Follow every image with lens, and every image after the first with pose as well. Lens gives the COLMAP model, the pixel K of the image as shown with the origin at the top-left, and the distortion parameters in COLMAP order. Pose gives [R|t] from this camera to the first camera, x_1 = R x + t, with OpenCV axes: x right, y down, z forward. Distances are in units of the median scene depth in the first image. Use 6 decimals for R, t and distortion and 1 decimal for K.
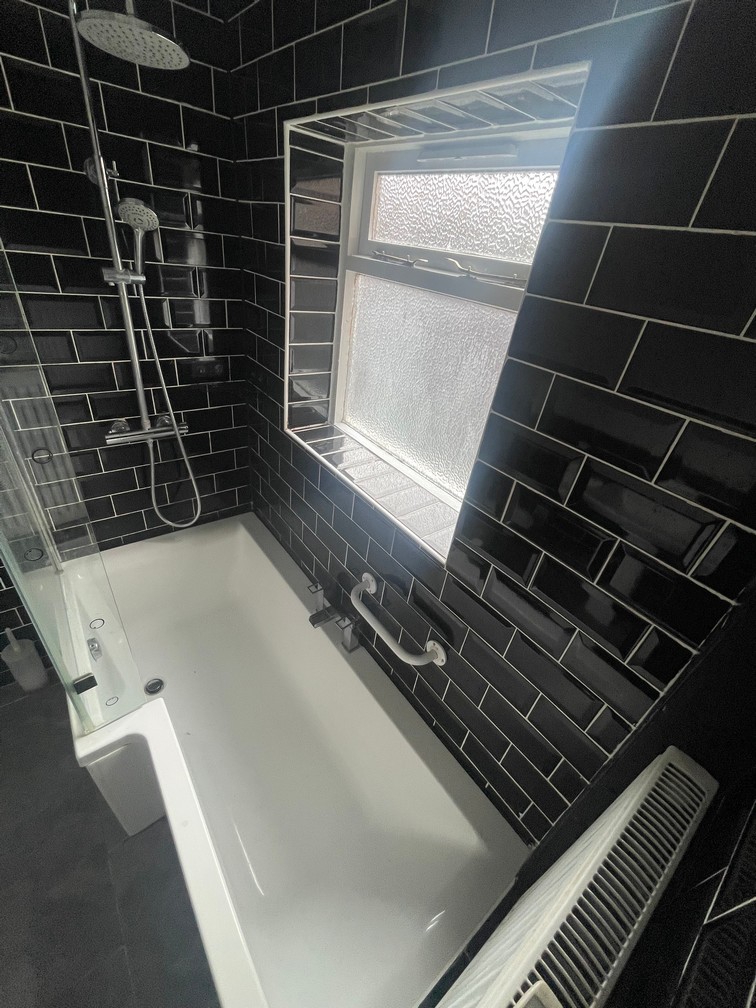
lens RADIAL K [[405.4, 0, 378.0], [0, 405.4, 504.0], [0, 0, 1]] dist [-0.017160, 0.000147]
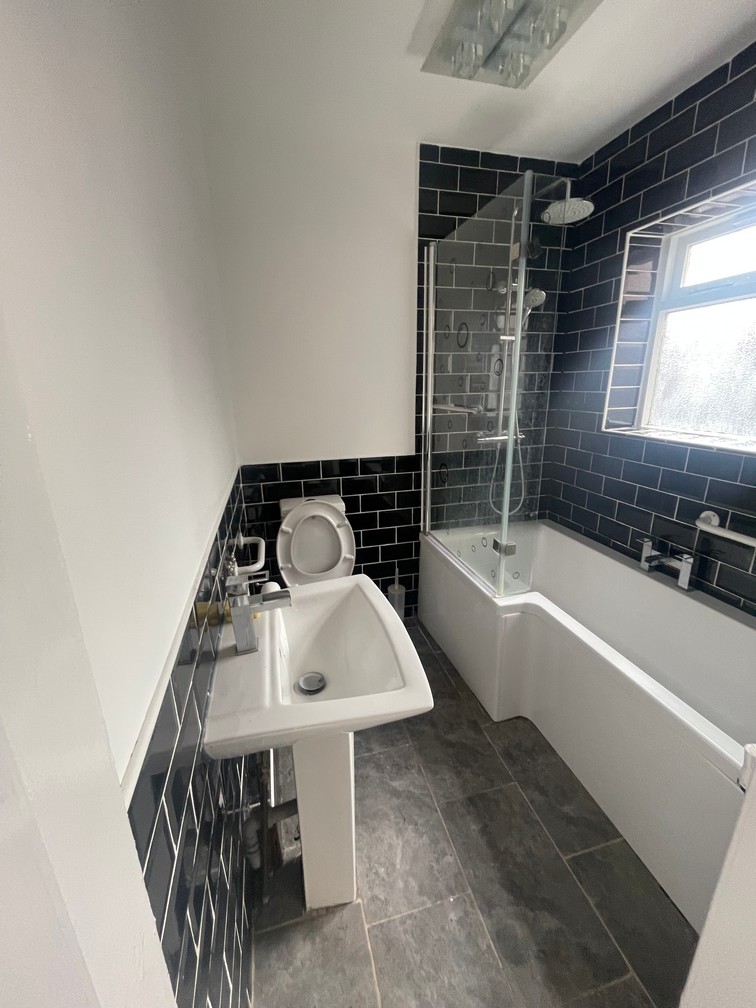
lens RADIAL K [[410.2, 0, 376.8], [0, 410.2, 499.3], [0, 0, 1]] dist [-0.000967, 0.000231]
pose [[0.902583, -0.036250, -0.428987, -0.444783], [-0.097060, 0.953661, -0.284797, 0.668061], [0.419433, 0.298690, 0.857240, -0.559071]]
